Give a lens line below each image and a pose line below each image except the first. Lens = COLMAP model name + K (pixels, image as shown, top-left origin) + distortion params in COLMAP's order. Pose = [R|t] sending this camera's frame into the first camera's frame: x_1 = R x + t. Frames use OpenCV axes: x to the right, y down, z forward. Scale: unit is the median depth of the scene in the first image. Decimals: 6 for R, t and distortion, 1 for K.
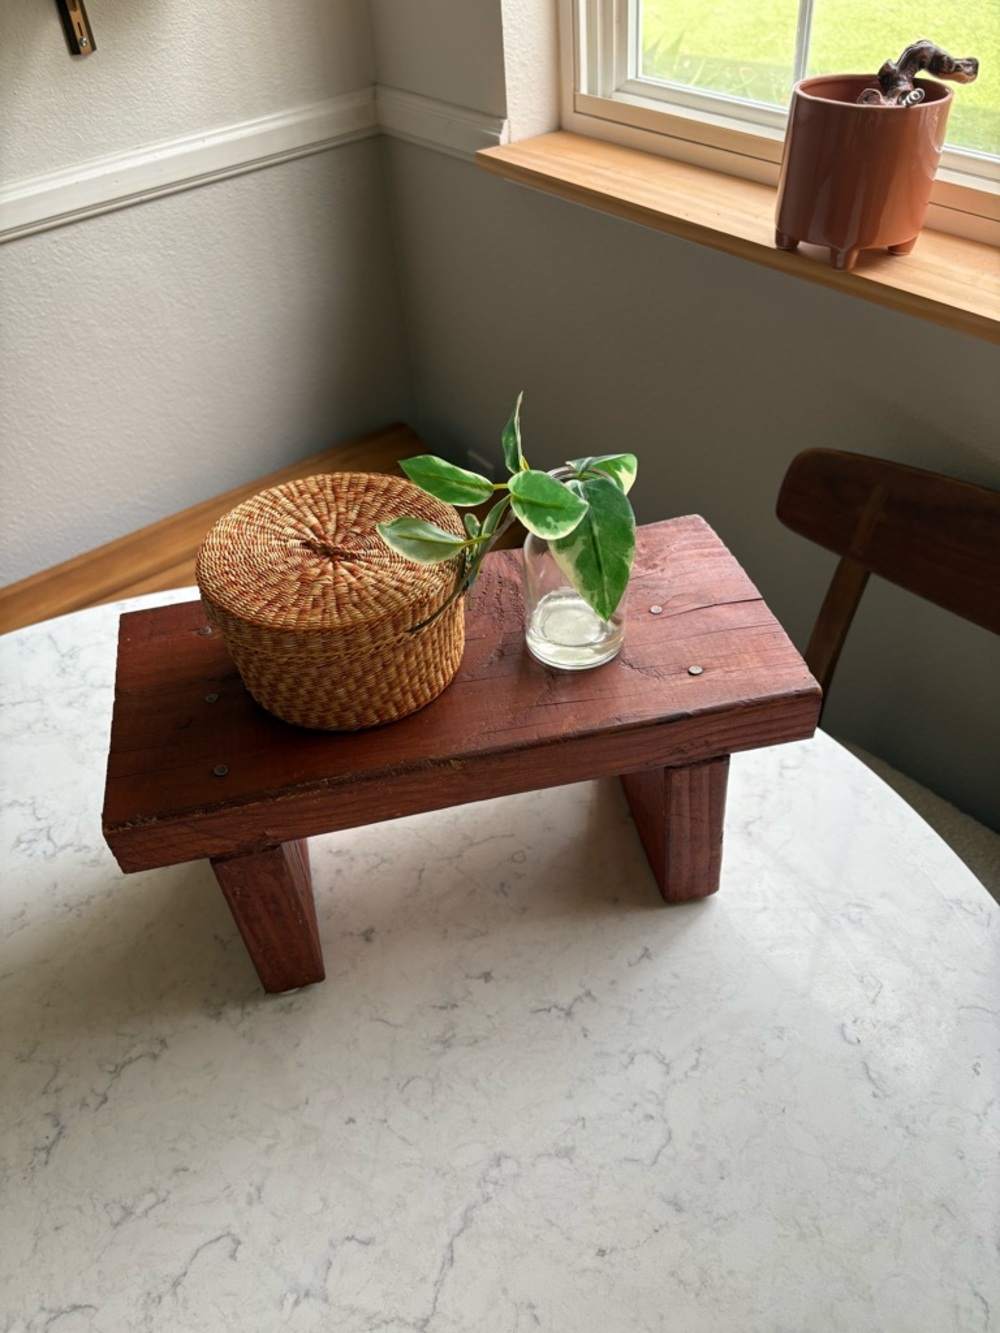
lens RADIAL K [[1036.2, 0, 489.2], [0, 1036.2, 635.7], [0, 0, 1]] dist [0.005532, 0.004754]
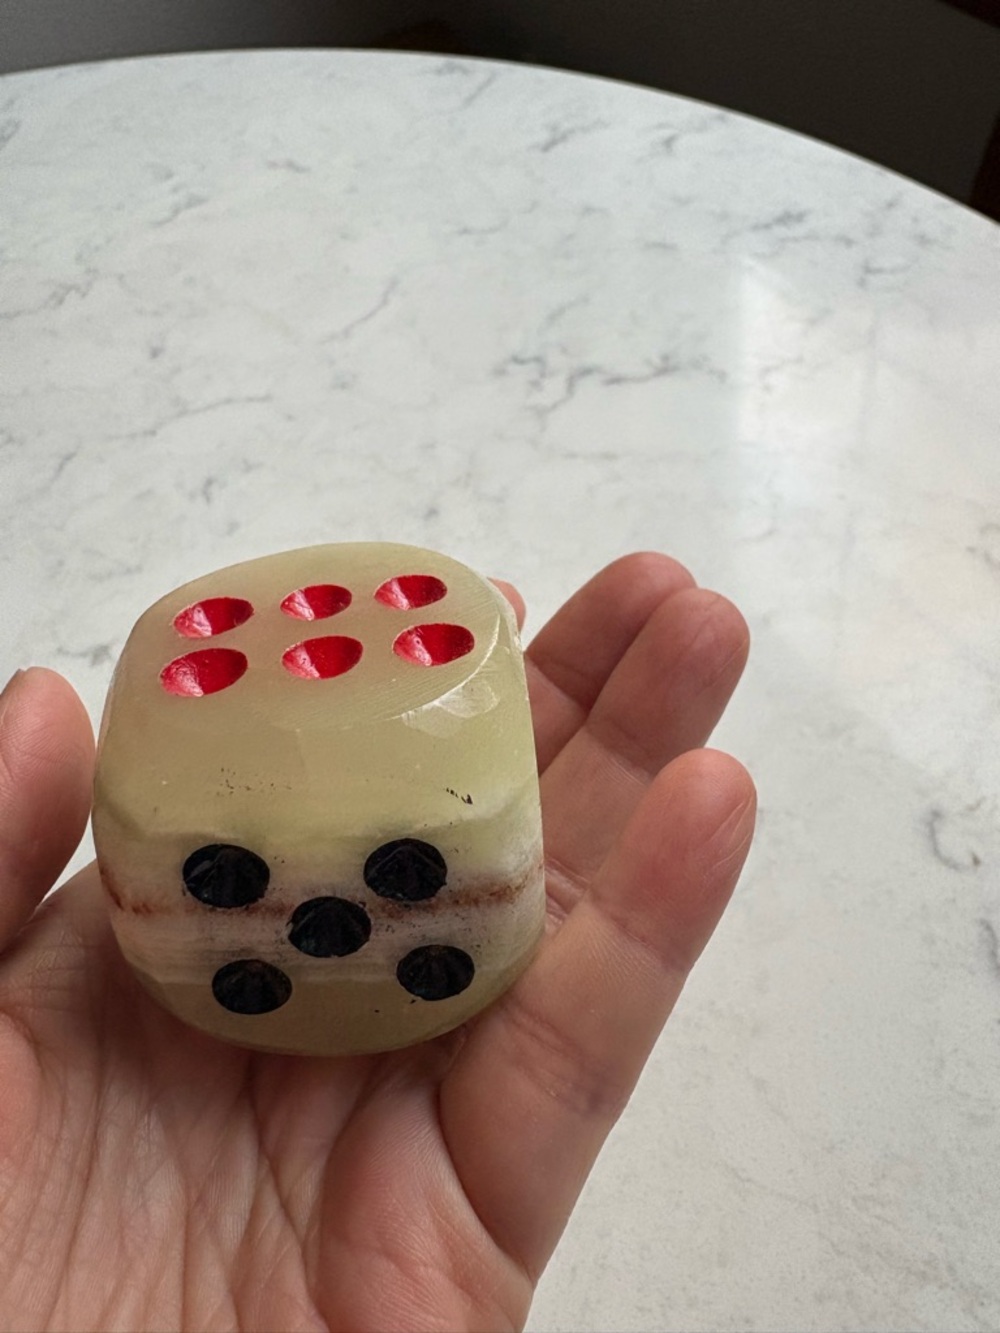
lens RADIAL K [[950.1, 0, 507.0], [0, 950.1, 645.9], [0, 0, 1]] dist [-0.001211, -0.001772]
pose [[0.990089, 0.048612, -0.131760, 0.221546], [-0.020193, 0.977711, 0.208982, 0.238205], [0.138983, -0.204250, 0.969002, 0.635554]]
